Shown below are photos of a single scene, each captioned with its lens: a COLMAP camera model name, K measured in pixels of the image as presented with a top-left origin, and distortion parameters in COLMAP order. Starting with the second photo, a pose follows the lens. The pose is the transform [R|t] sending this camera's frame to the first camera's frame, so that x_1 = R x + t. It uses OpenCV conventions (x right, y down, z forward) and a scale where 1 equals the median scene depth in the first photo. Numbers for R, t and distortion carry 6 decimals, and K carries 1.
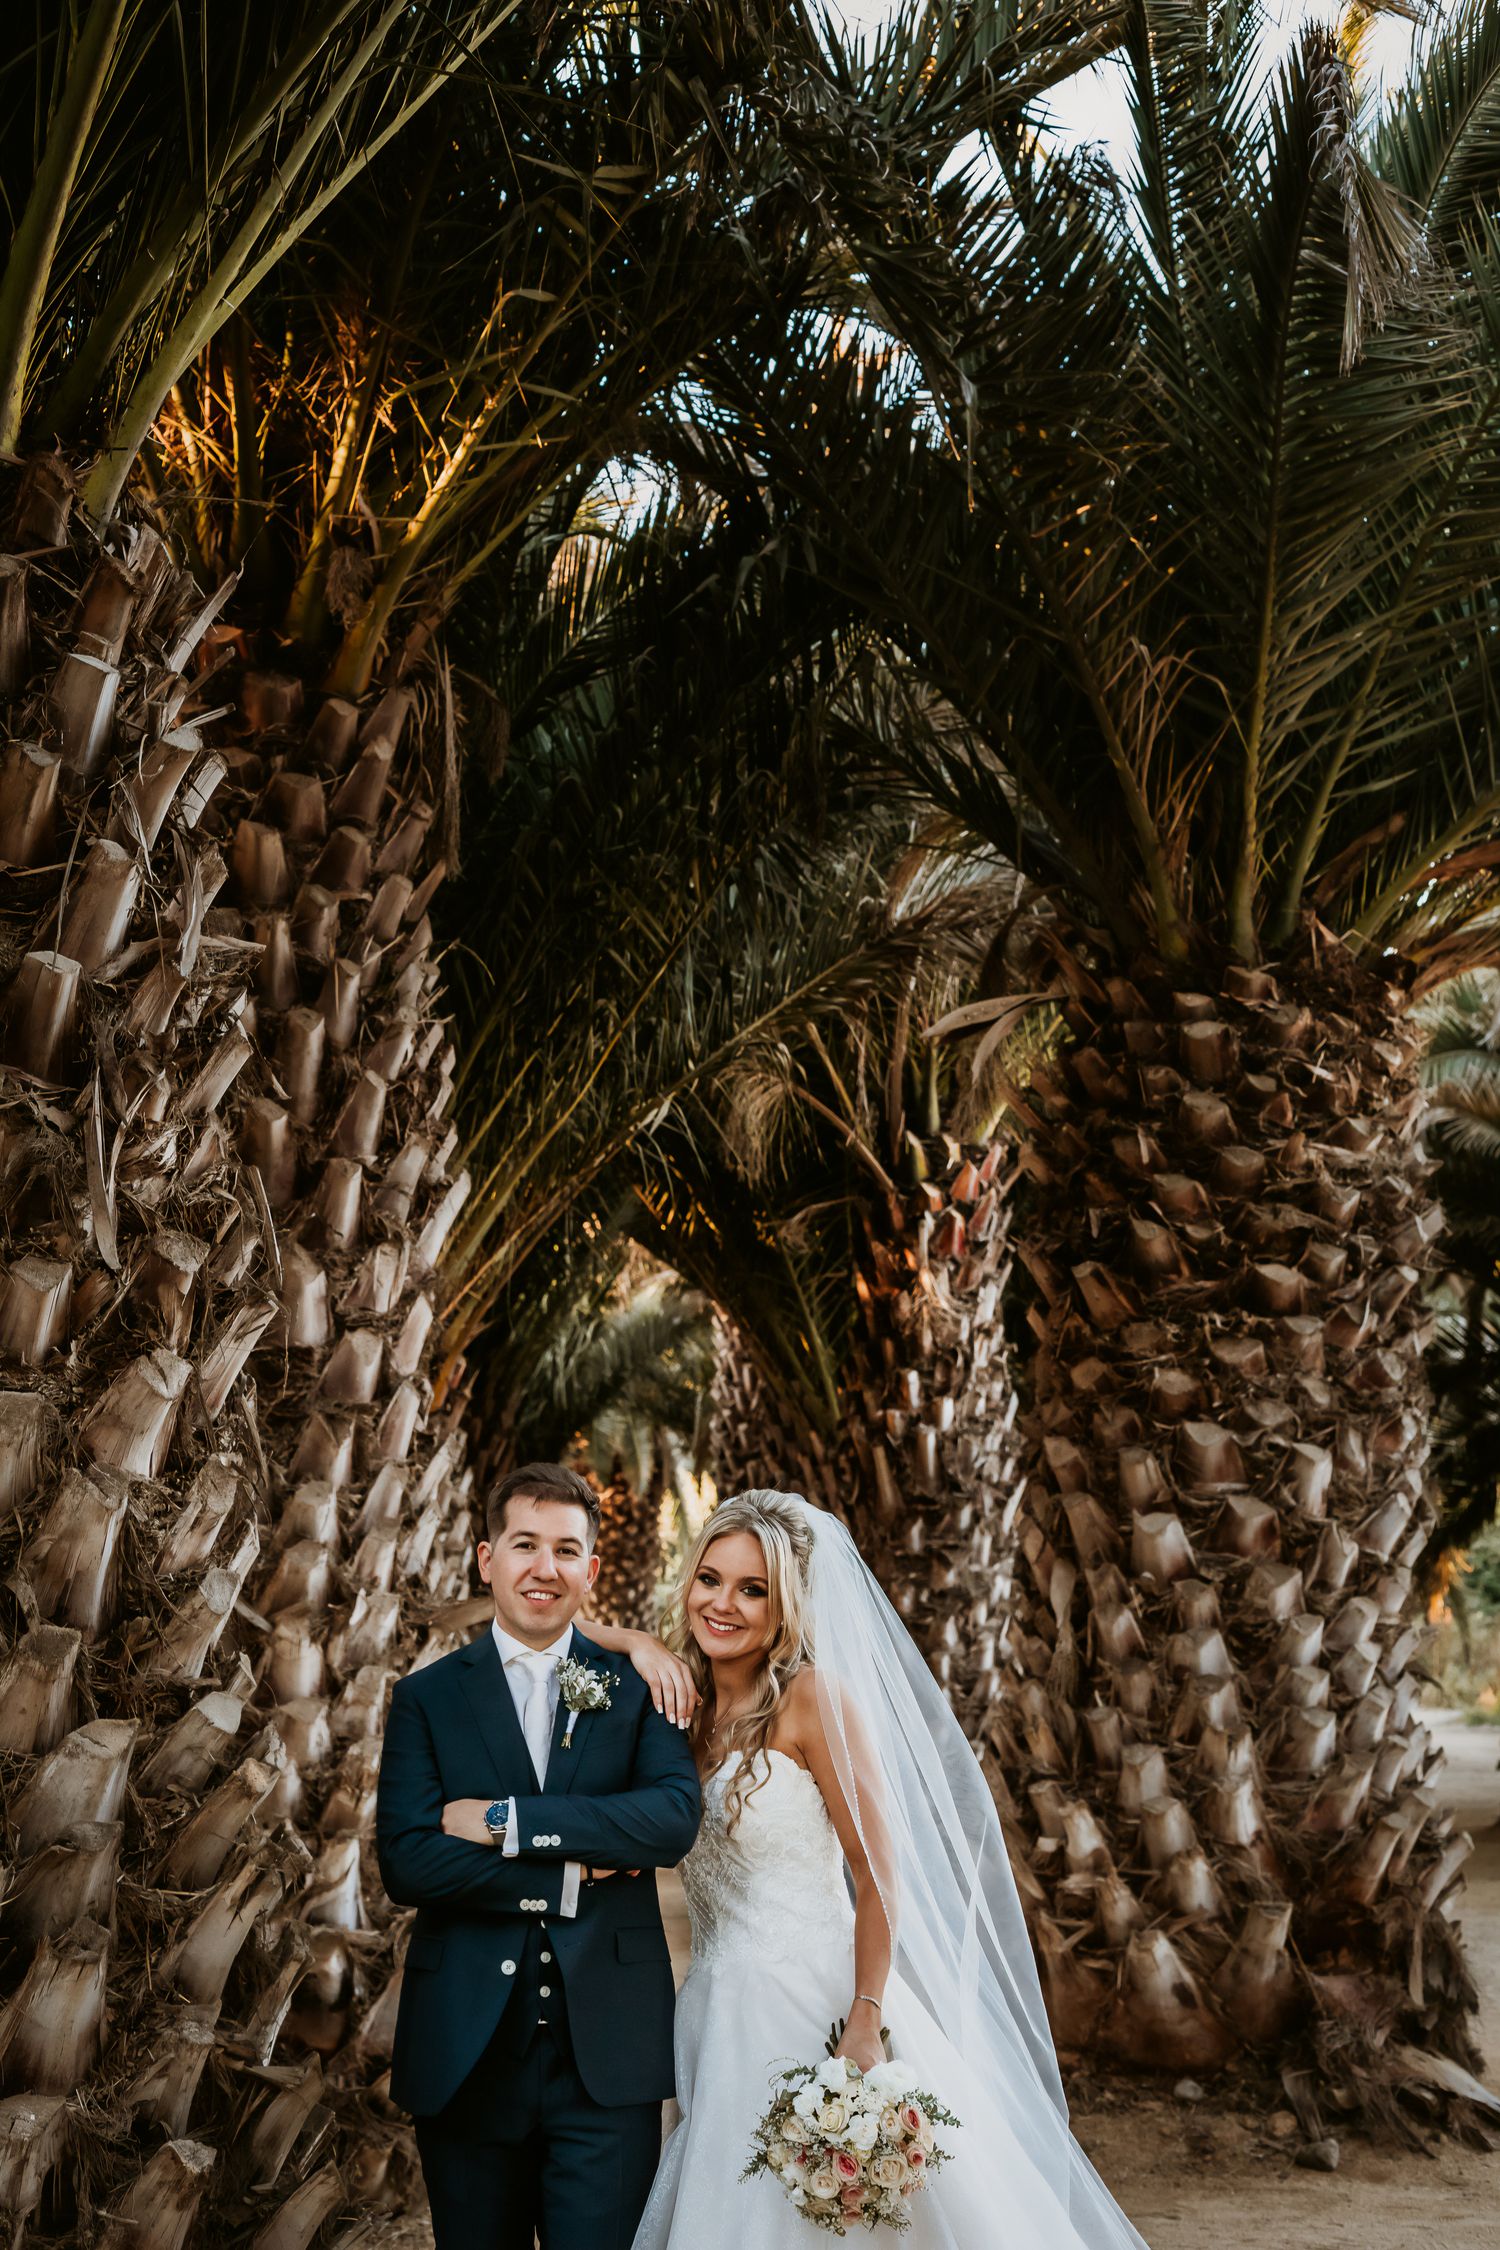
lens RADIAL K [[3301.9, 0, 750.0], [0, 3301.9, 1125.0], [0, 0, 1]] dist [0.022033, -0.182891]
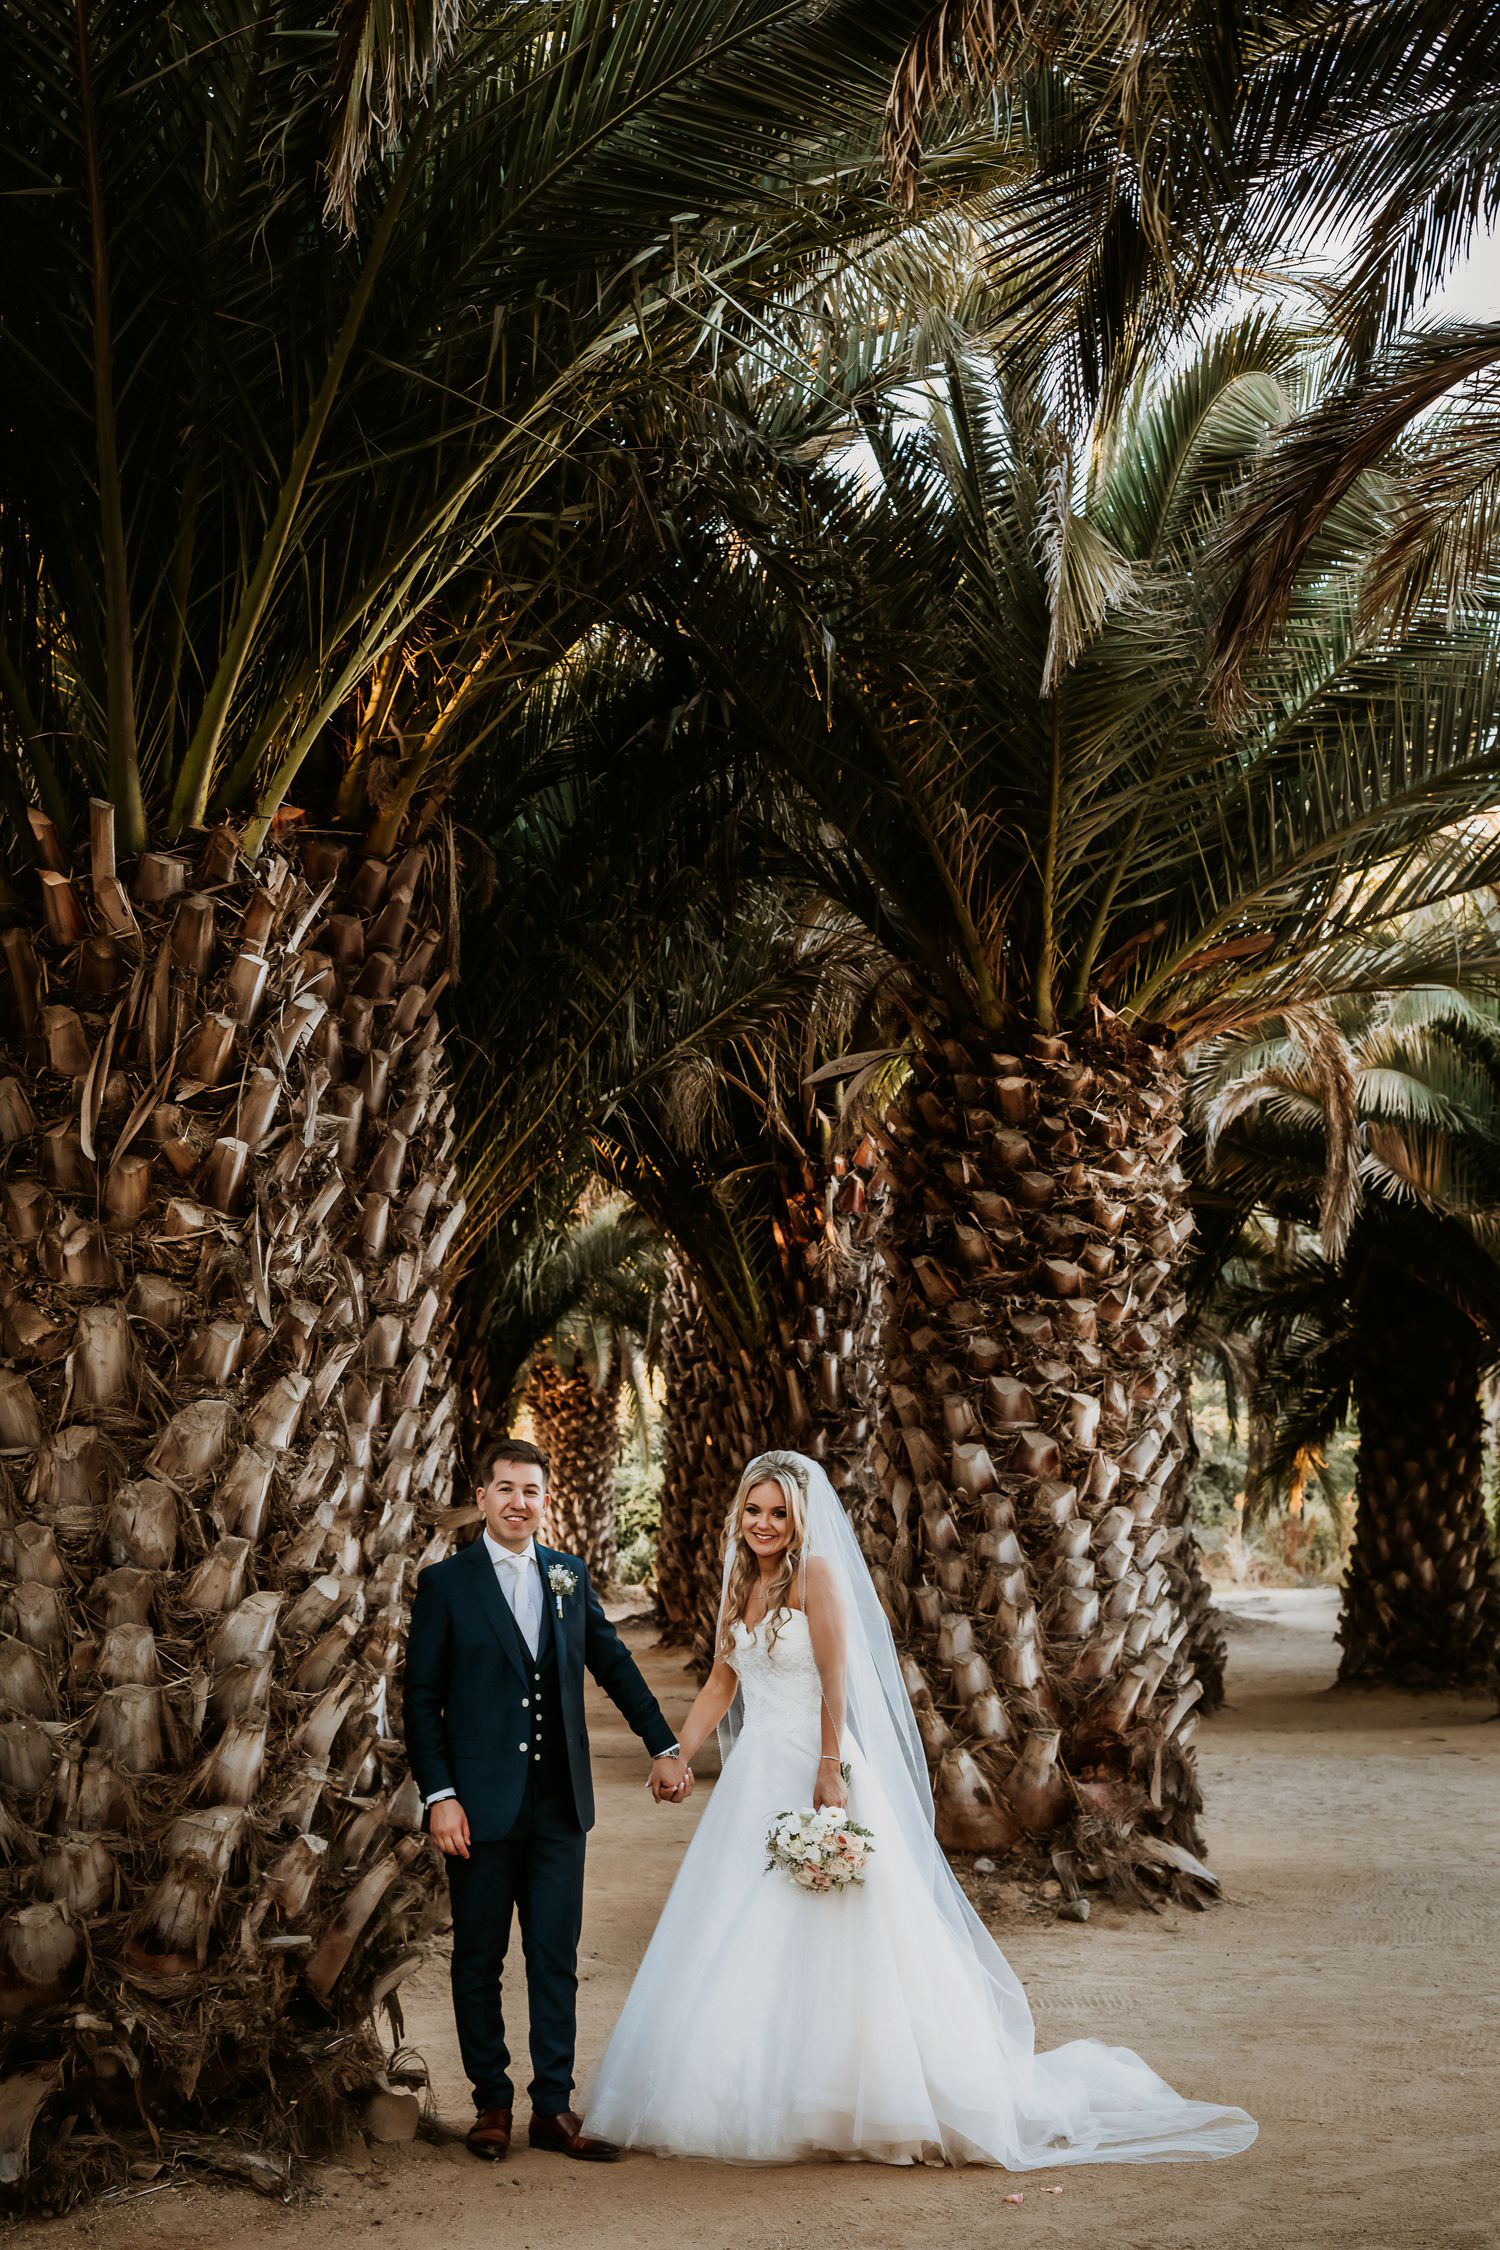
lens RADIAL K [[3085.0, 0, 750.0], [0, 3085.0, 1125.0], [0, 0, 1]] dist [0.021958, -0.136540]
pose [[0.999853, 0.009191, 0.014495, 0.013362], [-0.009587, 0.999574, 0.027548, -0.046229], [-0.014236, -0.027683, 0.999515, -0.254460]]
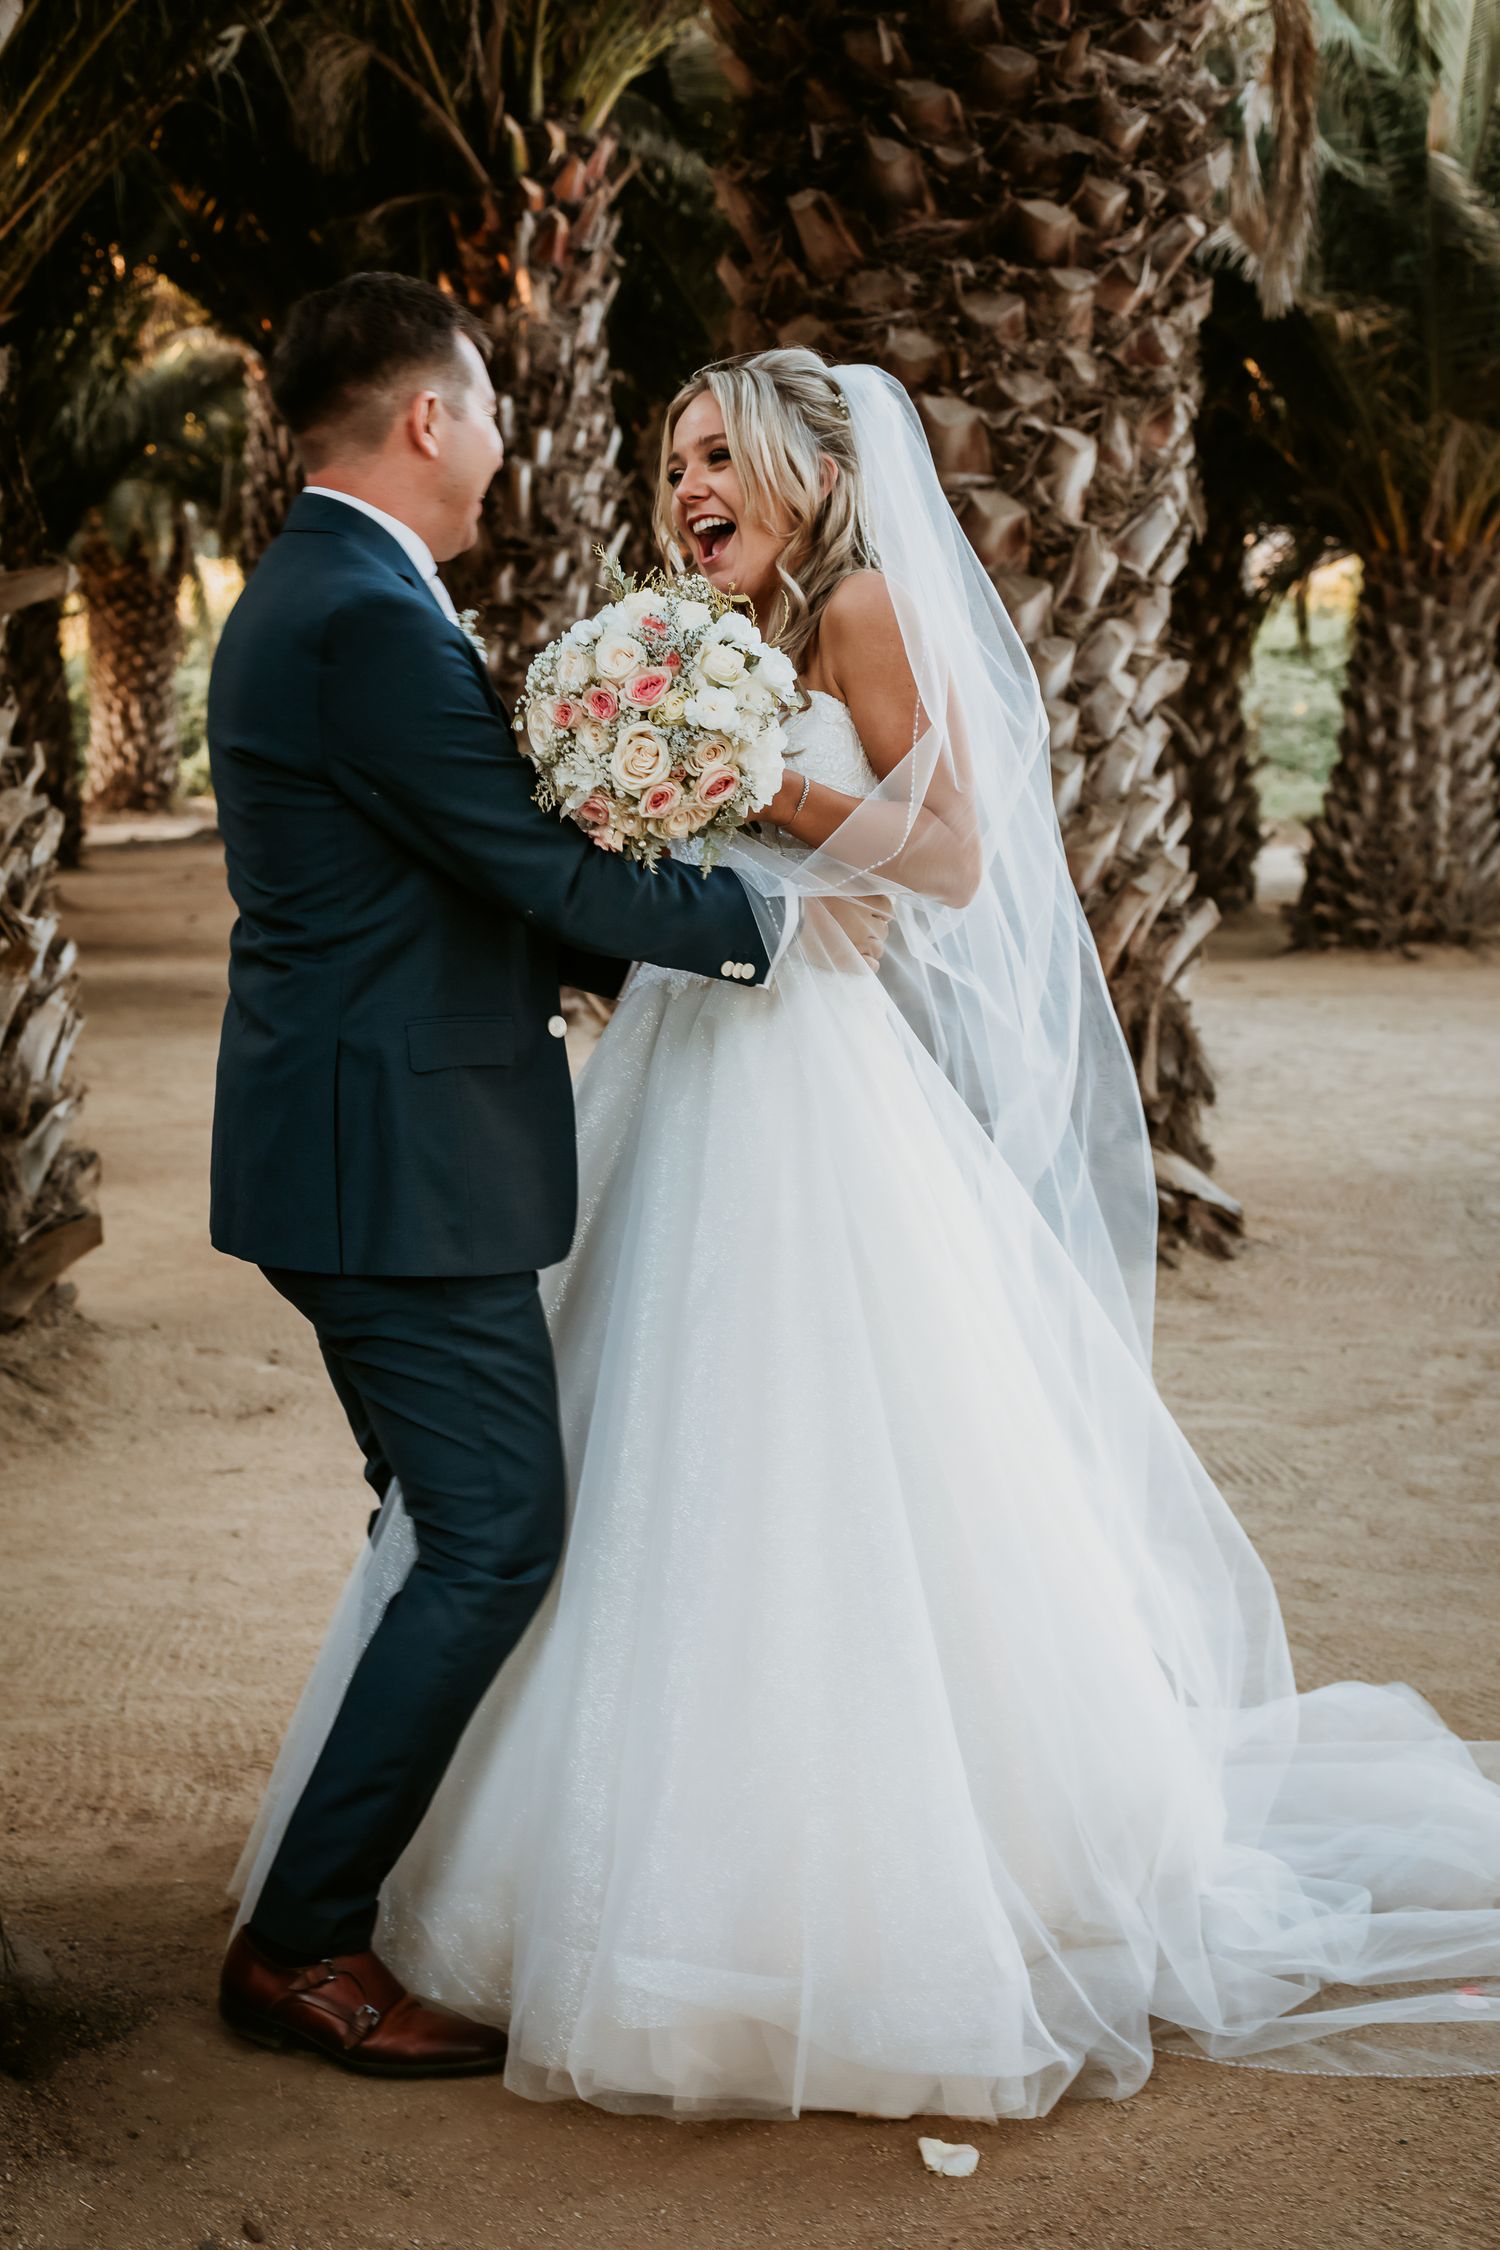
lens RADIAL K [[3301.9, 0, 750.0], [0, 3301.9, 1125.0], [0, 0, 1]] dist [0.022033, -0.182891]
pose [[0.989447, 0.005609, 0.144784, -0.026021], [-0.044320, 0.963072, 0.265572, 0.048178], [-0.137947, -0.269186, 0.953158, 0.184291]]
